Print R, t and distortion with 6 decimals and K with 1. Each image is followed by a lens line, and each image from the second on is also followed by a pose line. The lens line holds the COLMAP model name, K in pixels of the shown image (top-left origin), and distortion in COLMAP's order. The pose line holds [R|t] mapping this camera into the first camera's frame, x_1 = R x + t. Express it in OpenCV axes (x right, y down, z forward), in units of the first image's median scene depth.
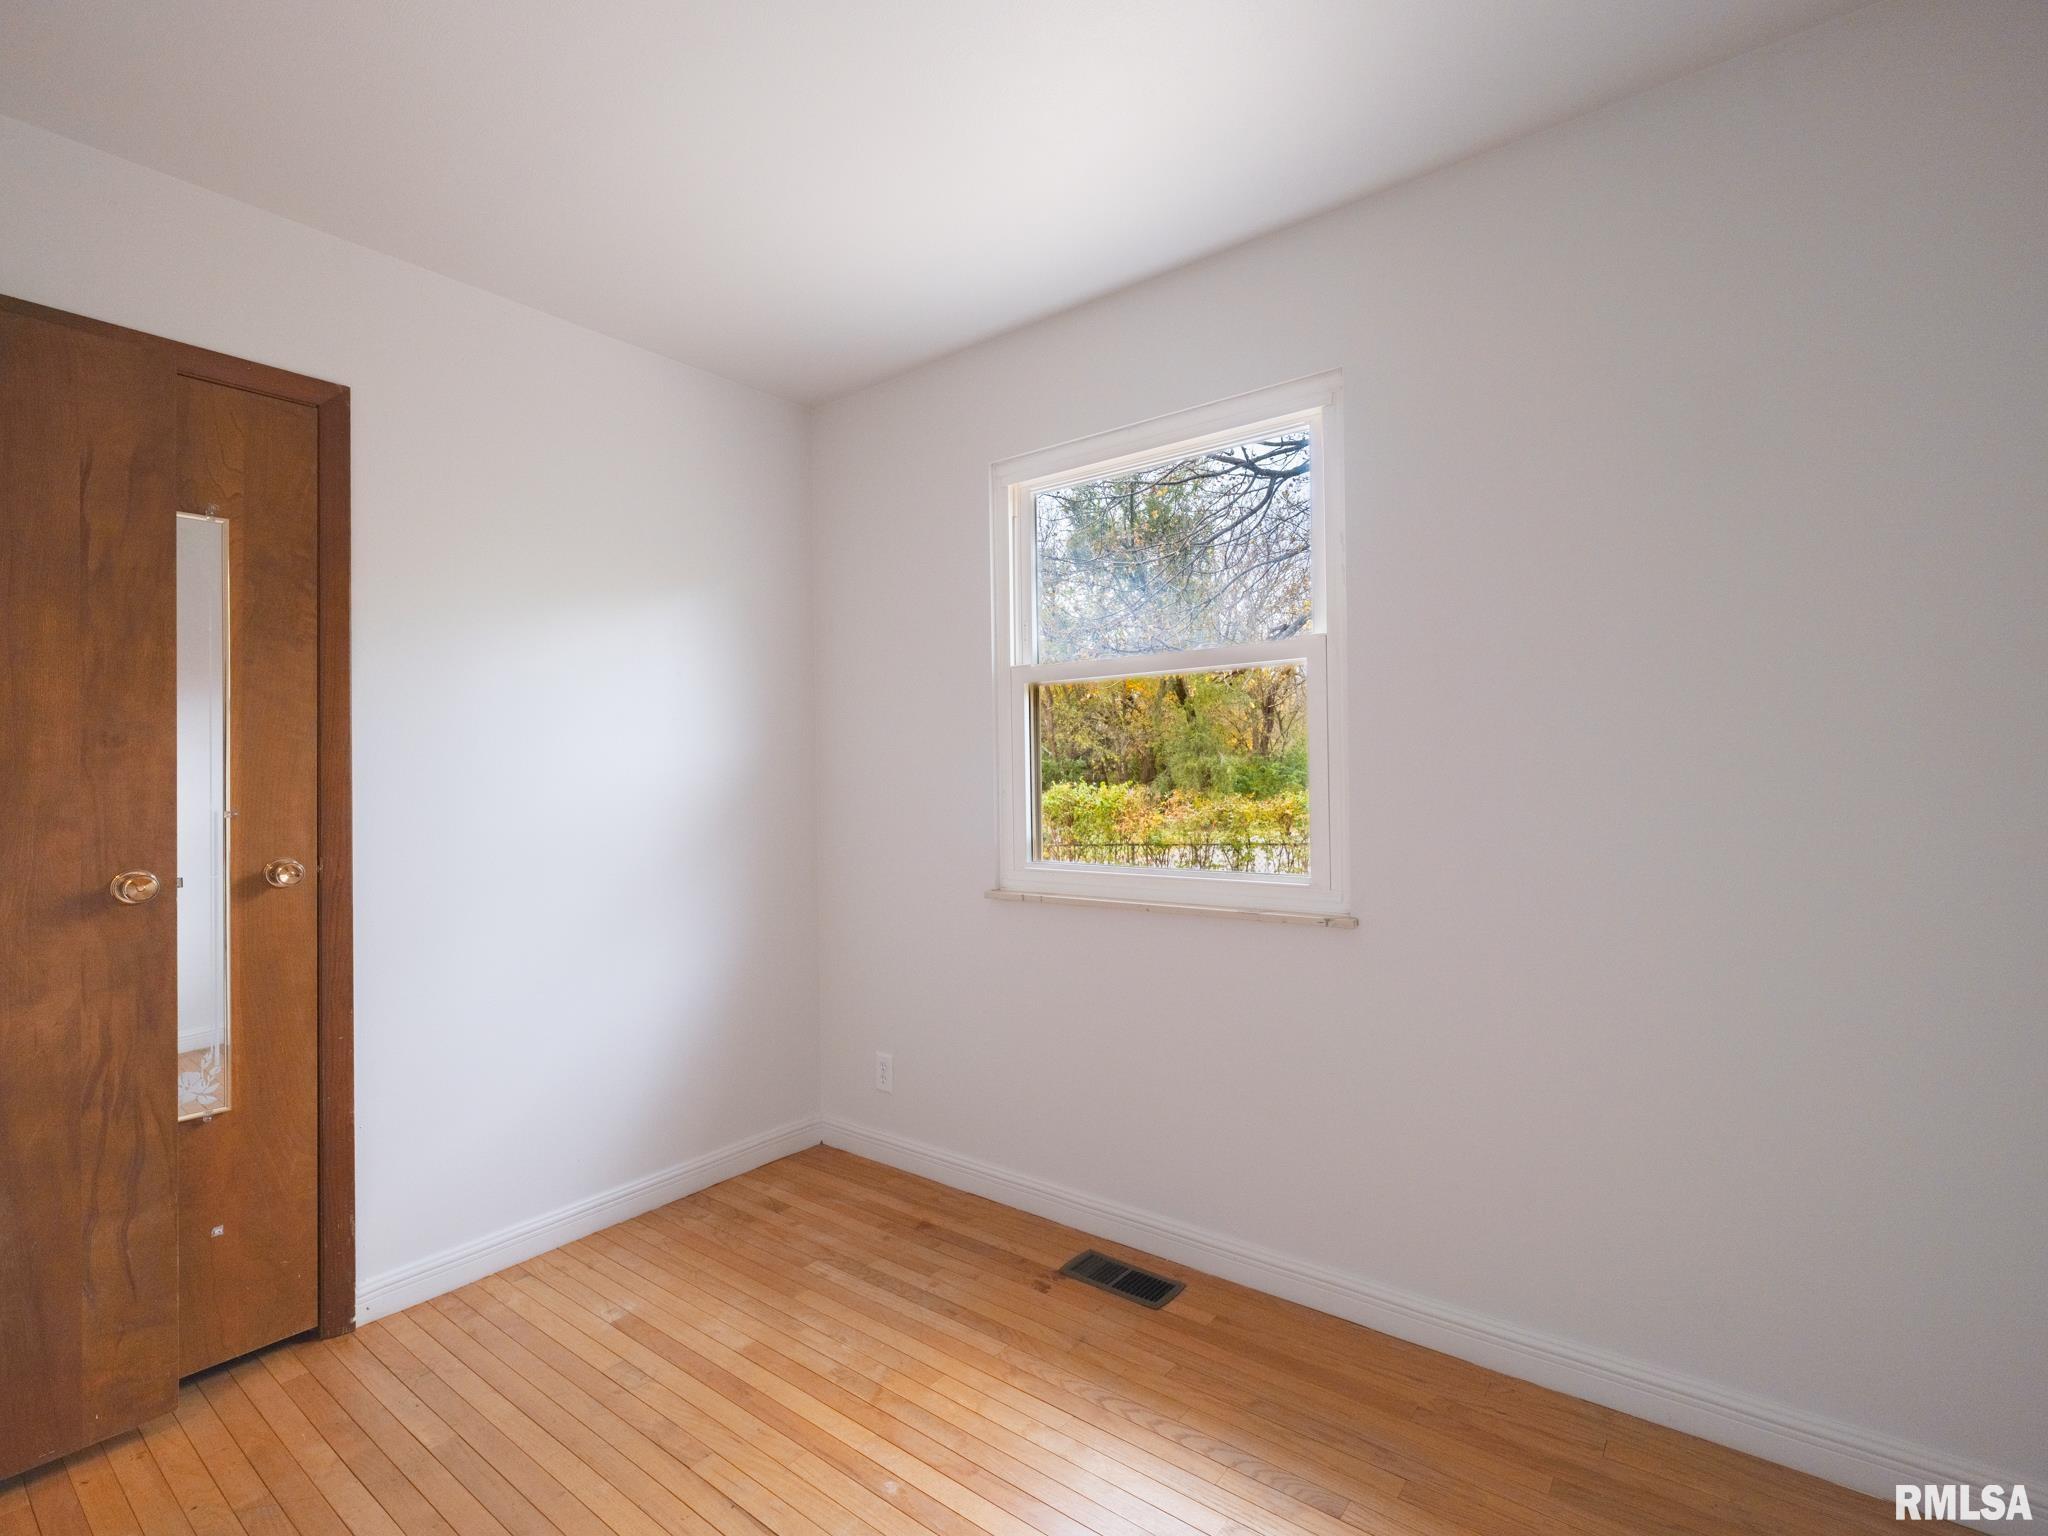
lens RADIAL K [[949.9, 0, 1027.2], [0, 949.9, 772.7], [0, 0, 1]] dist [-0.005423, 0.002933]
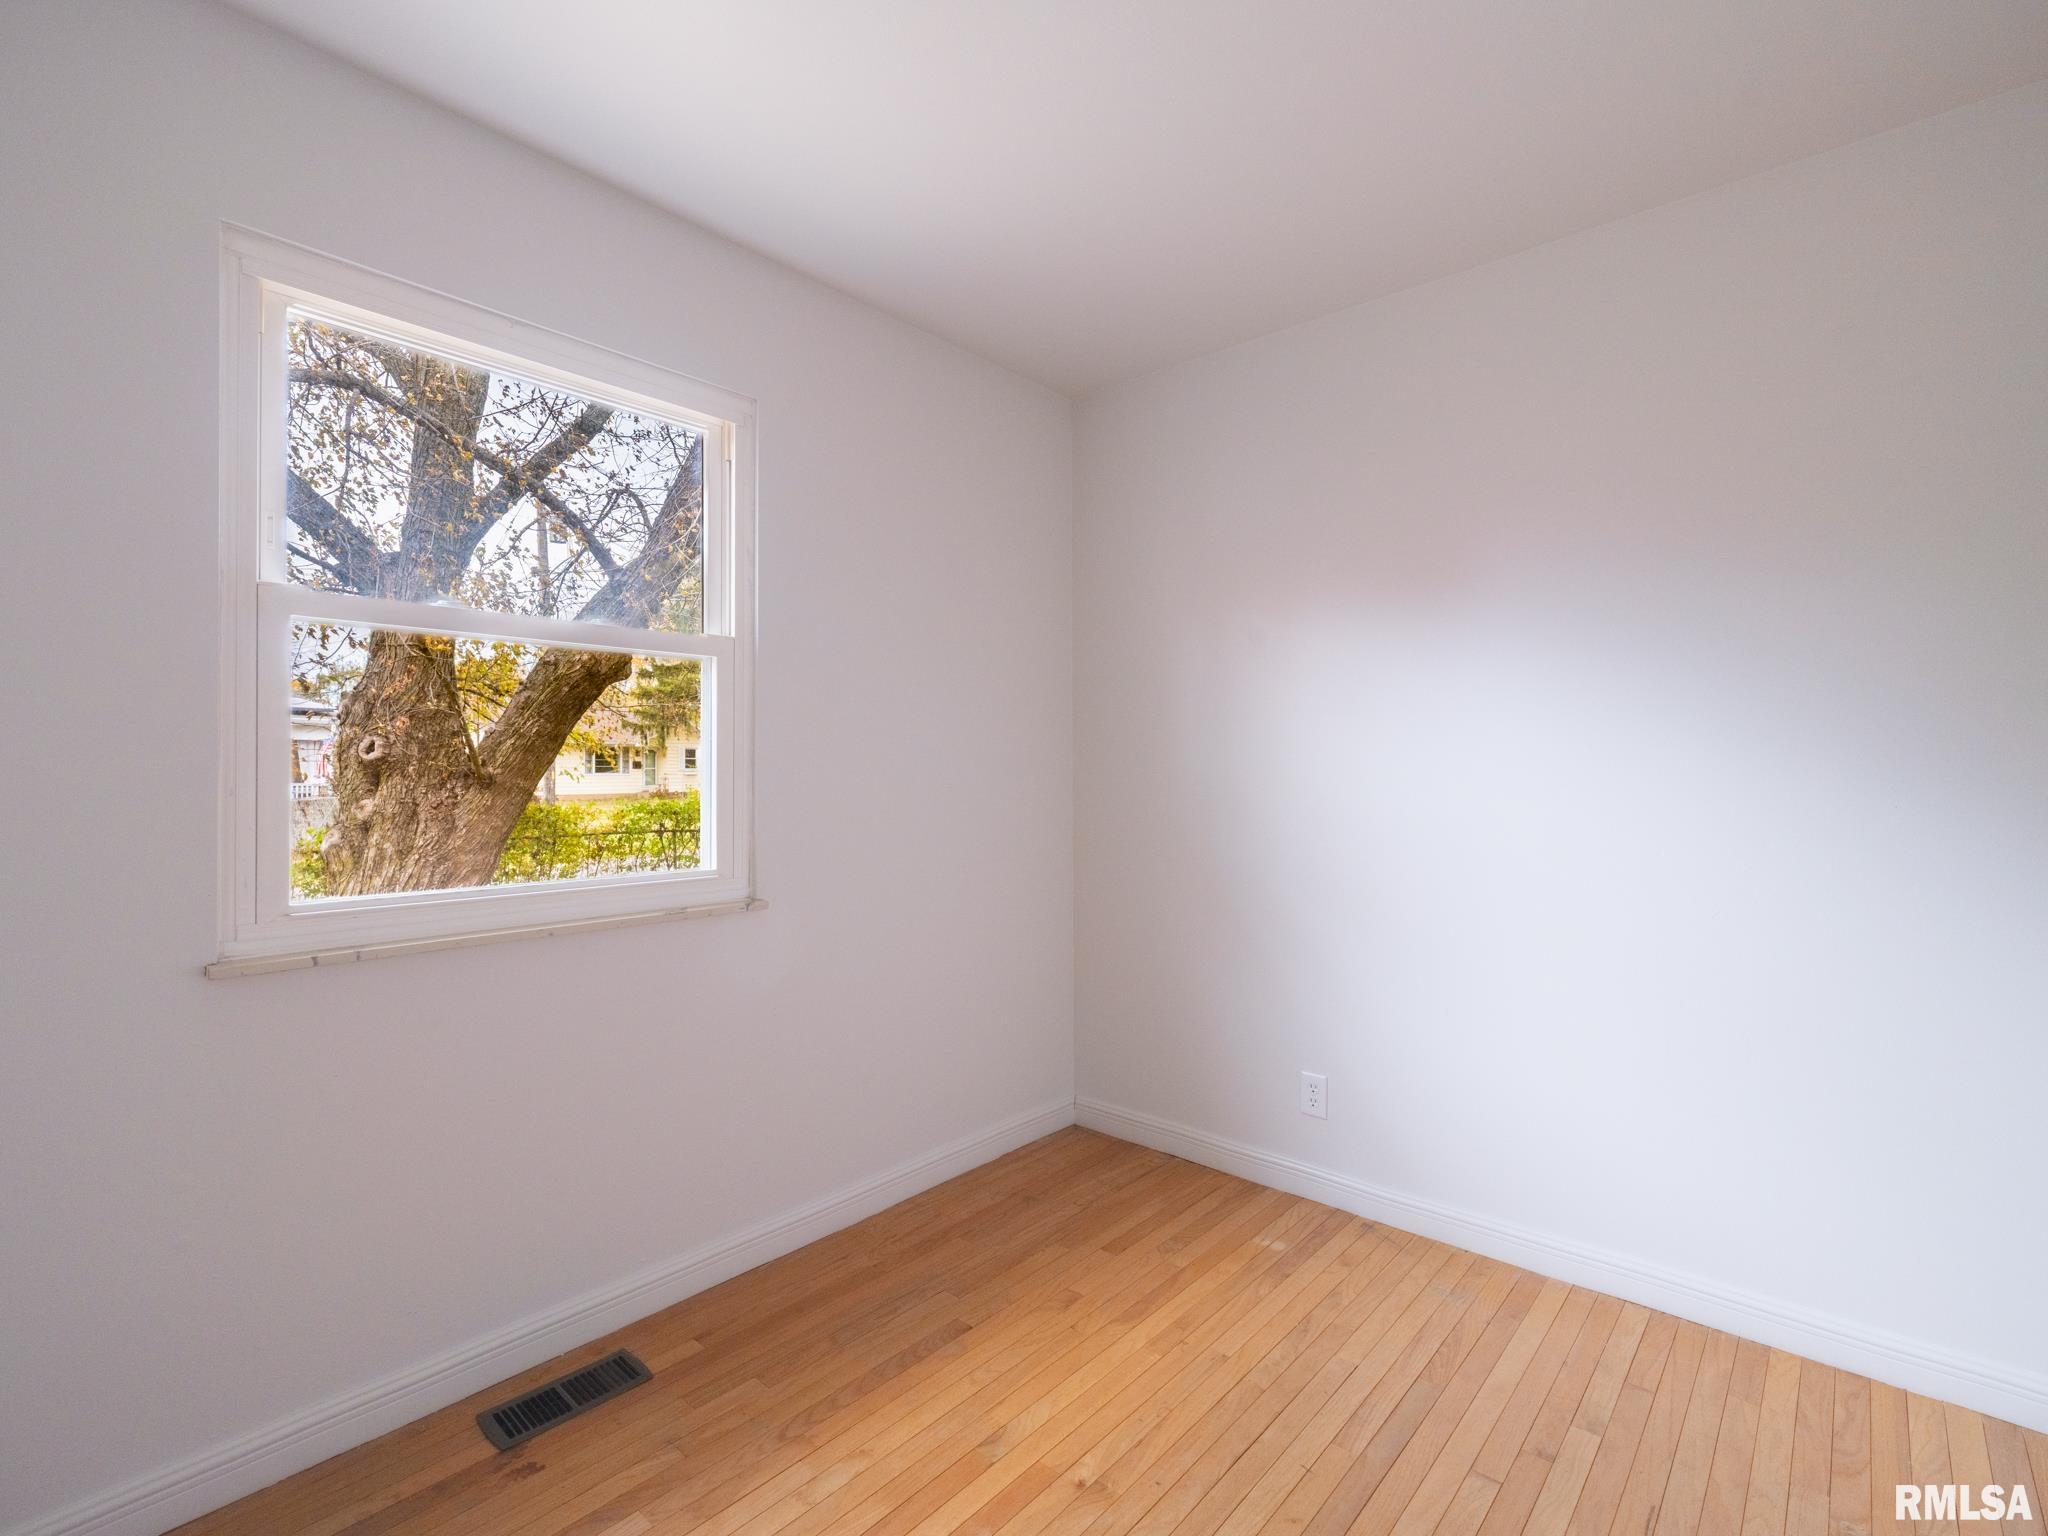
lens RADIAL K [[949.9, 0, 1029.4], [0, 949.9, 767.1], [0, 0, 1]] dist [-0.005423, 0.002933]
pose [[0.067928, 0.016099, 0.997560, -0.710367], [-0.005360, 0.999861, -0.015771, 0.014109], [-0.997676, -0.004275, 0.068005, 0.585628]]
